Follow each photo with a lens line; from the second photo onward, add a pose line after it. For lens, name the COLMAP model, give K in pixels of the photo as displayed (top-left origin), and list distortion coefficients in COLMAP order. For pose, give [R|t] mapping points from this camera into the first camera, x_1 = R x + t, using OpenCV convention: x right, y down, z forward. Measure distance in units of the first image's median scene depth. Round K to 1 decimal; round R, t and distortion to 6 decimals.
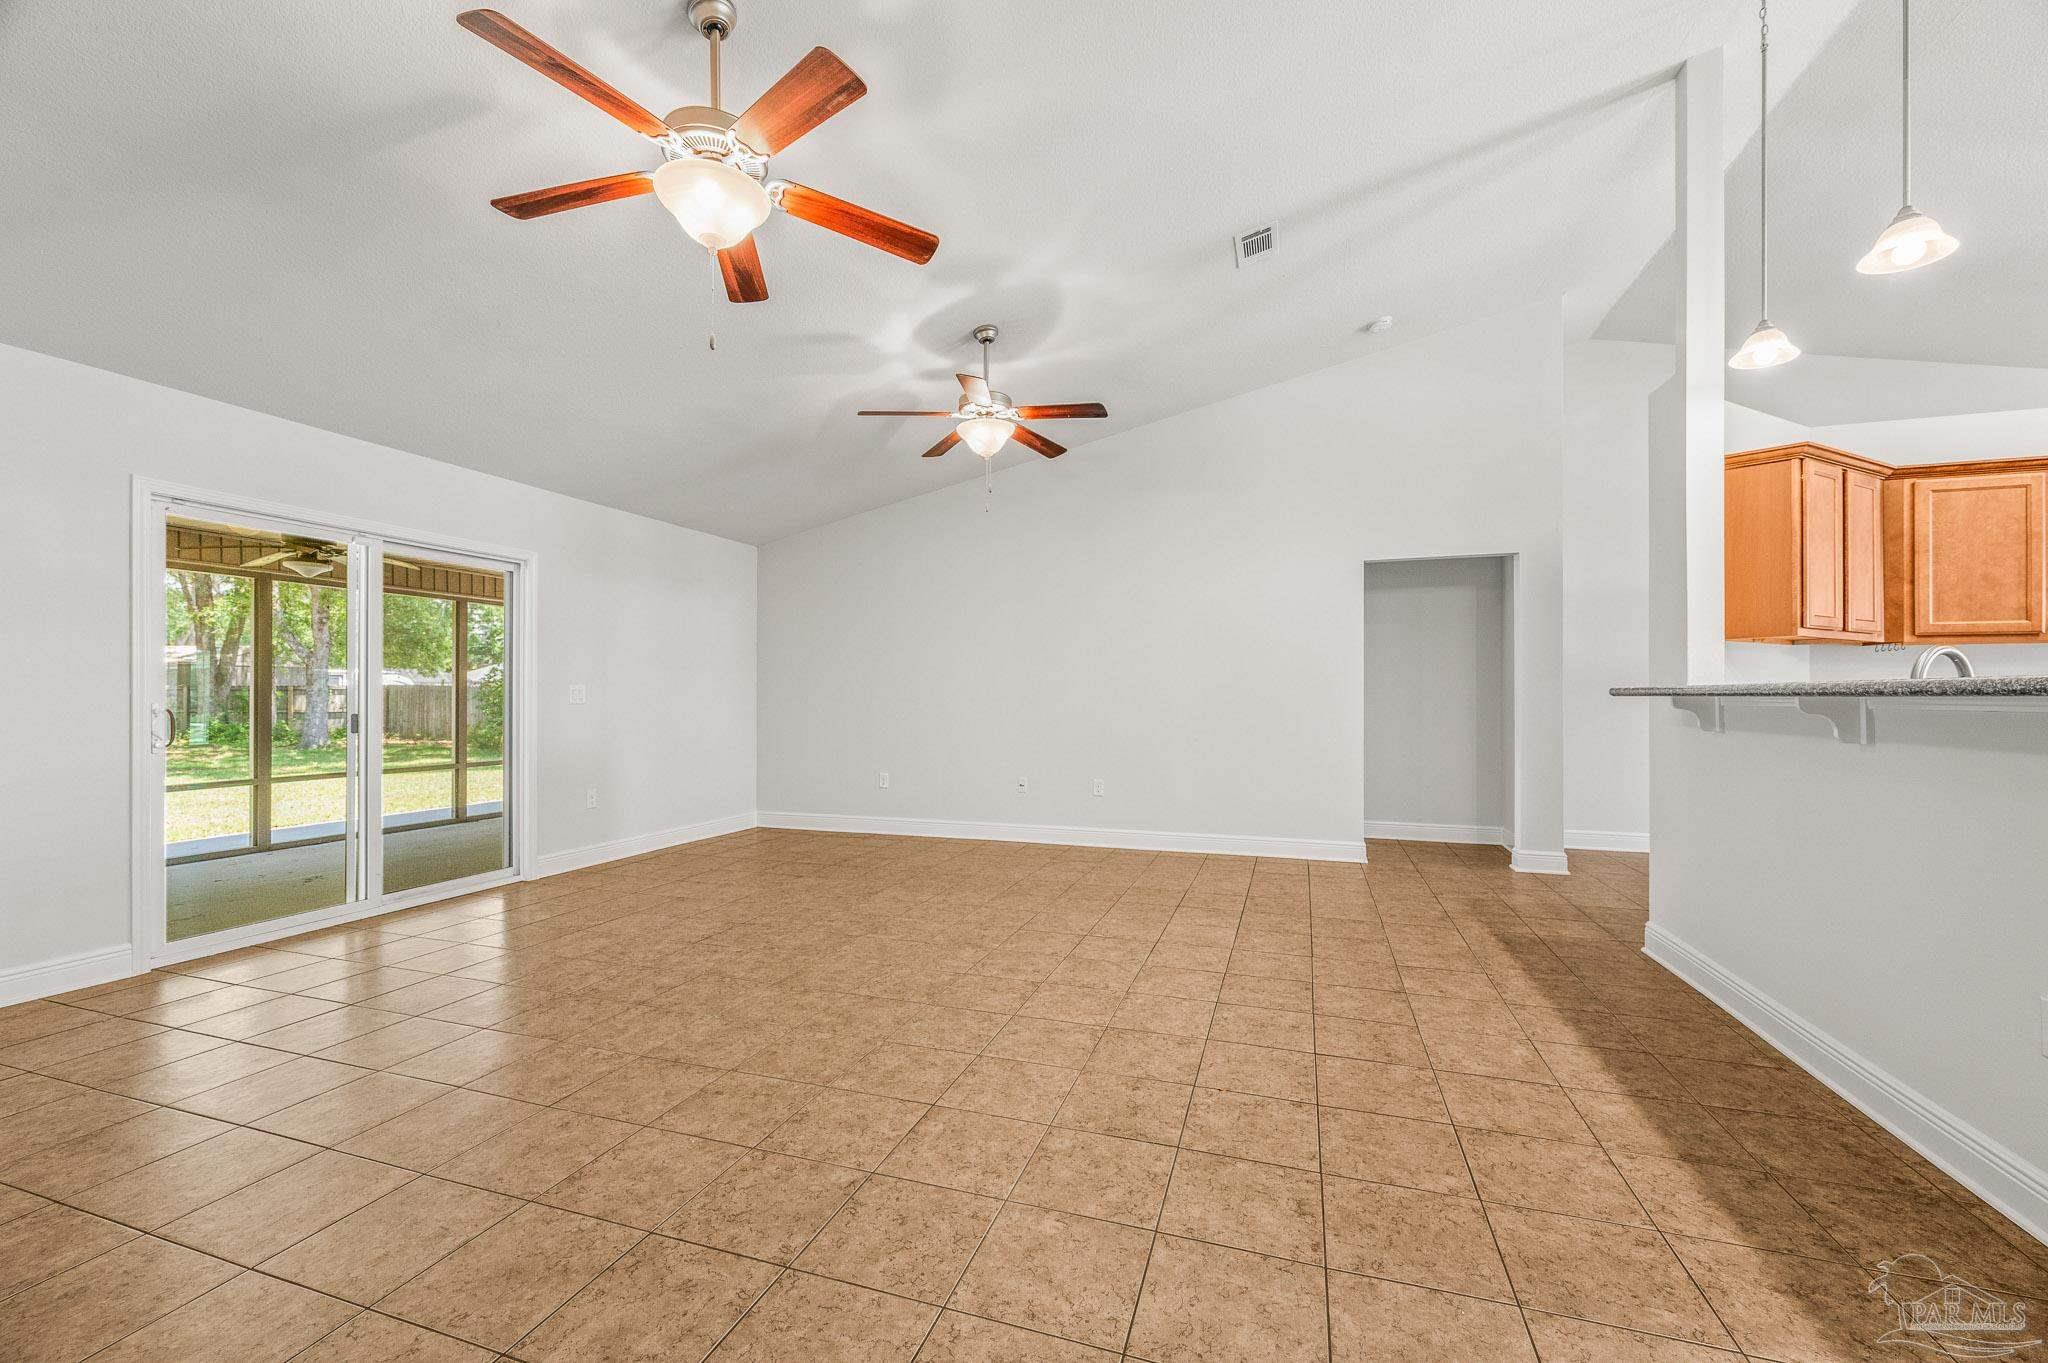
lens RADIAL K [[807.1, 0, 1029.9], [0, 807.1, 689.6], [0, 0, 1]] dist [-0.000772, -0.000657]
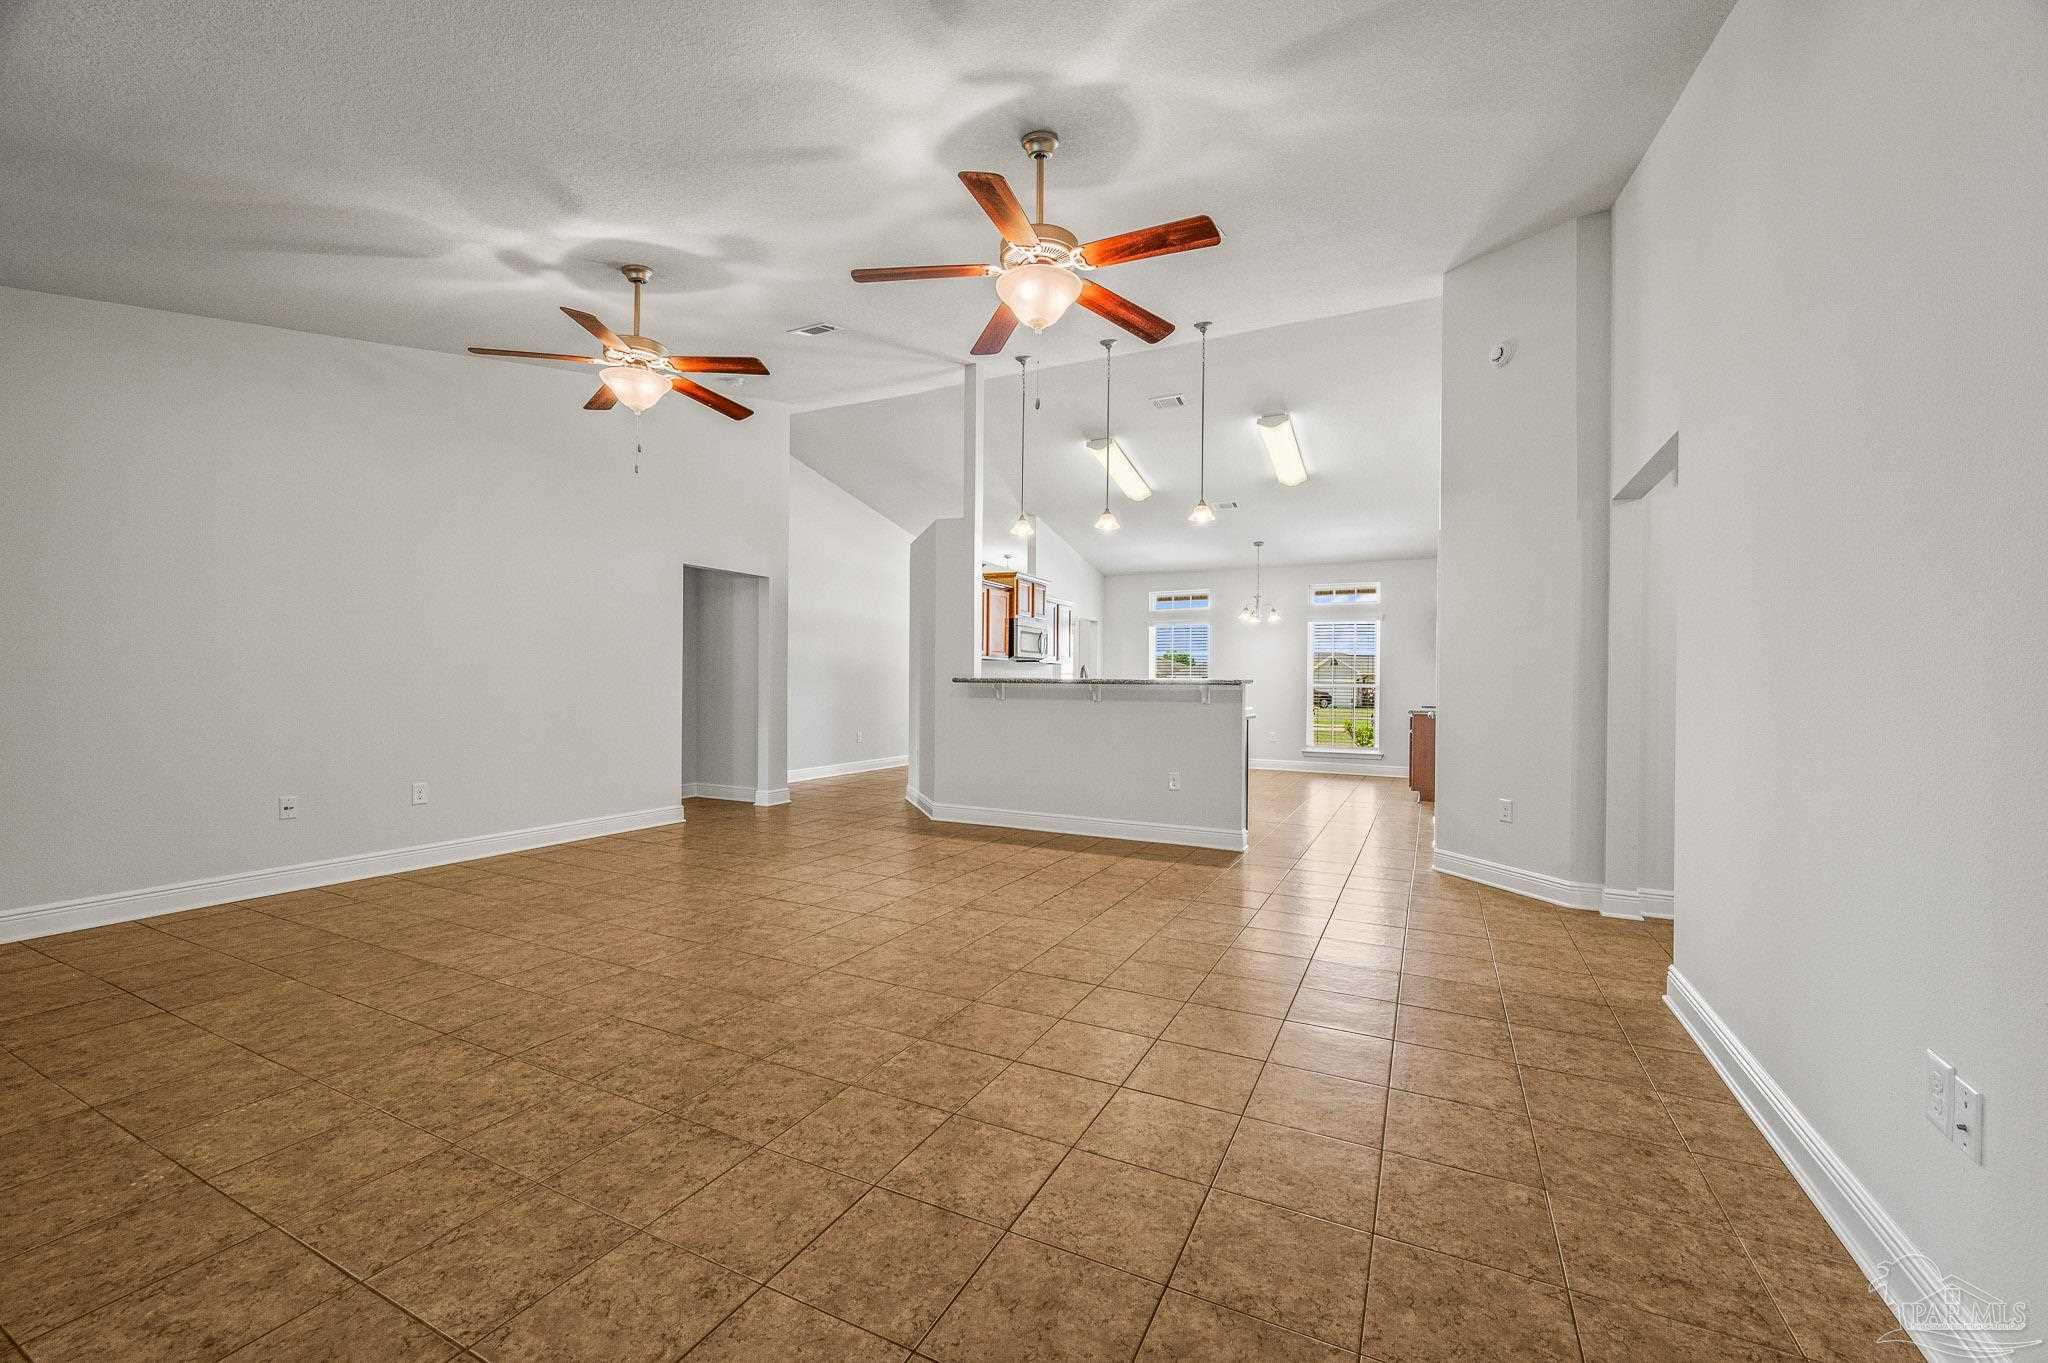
lens RADIAL K [[807.1, 0, 1032.6], [0, 807.1, 681.1], [0, 0, 1]] dist [-0.000772, -0.000657]
pose [[0.141792, 0.004345, 0.989887, -1.142958], [-0.019517, 0.999808, -0.001592, 0.004499], [-0.989704, -0.019094, 0.141849, 0.567903]]
